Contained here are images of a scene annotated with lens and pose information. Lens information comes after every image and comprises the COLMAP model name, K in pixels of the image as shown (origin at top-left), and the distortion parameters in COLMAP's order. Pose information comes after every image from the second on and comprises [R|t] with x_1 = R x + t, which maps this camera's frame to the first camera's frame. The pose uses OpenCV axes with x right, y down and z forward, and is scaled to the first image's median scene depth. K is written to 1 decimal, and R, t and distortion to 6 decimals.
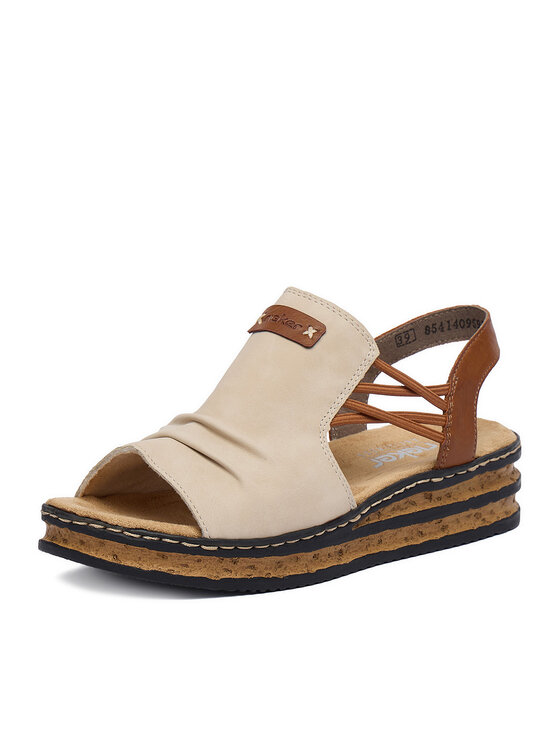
lens RADIAL K [[1776.5, 0, 280.0], [0, 1776.5, 373.0], [0, 0, 1]] dist [0.015052, -0.001045]
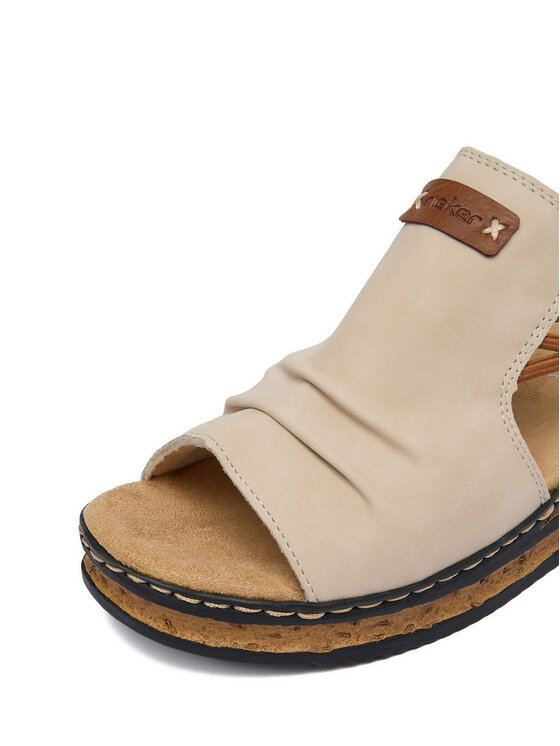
lens RADIAL K [[746.6, 0, 280.0], [0, 746.6, 373.0], [0, 0, 1]] dist [0.003633, 0.001458]
pose [[0.975313, 0.047258, -0.215712, 0.002112], [0.027024, 0.943949, 0.328984, -0.066743], [0.219169, -0.326692, 0.919368, 0.732628]]
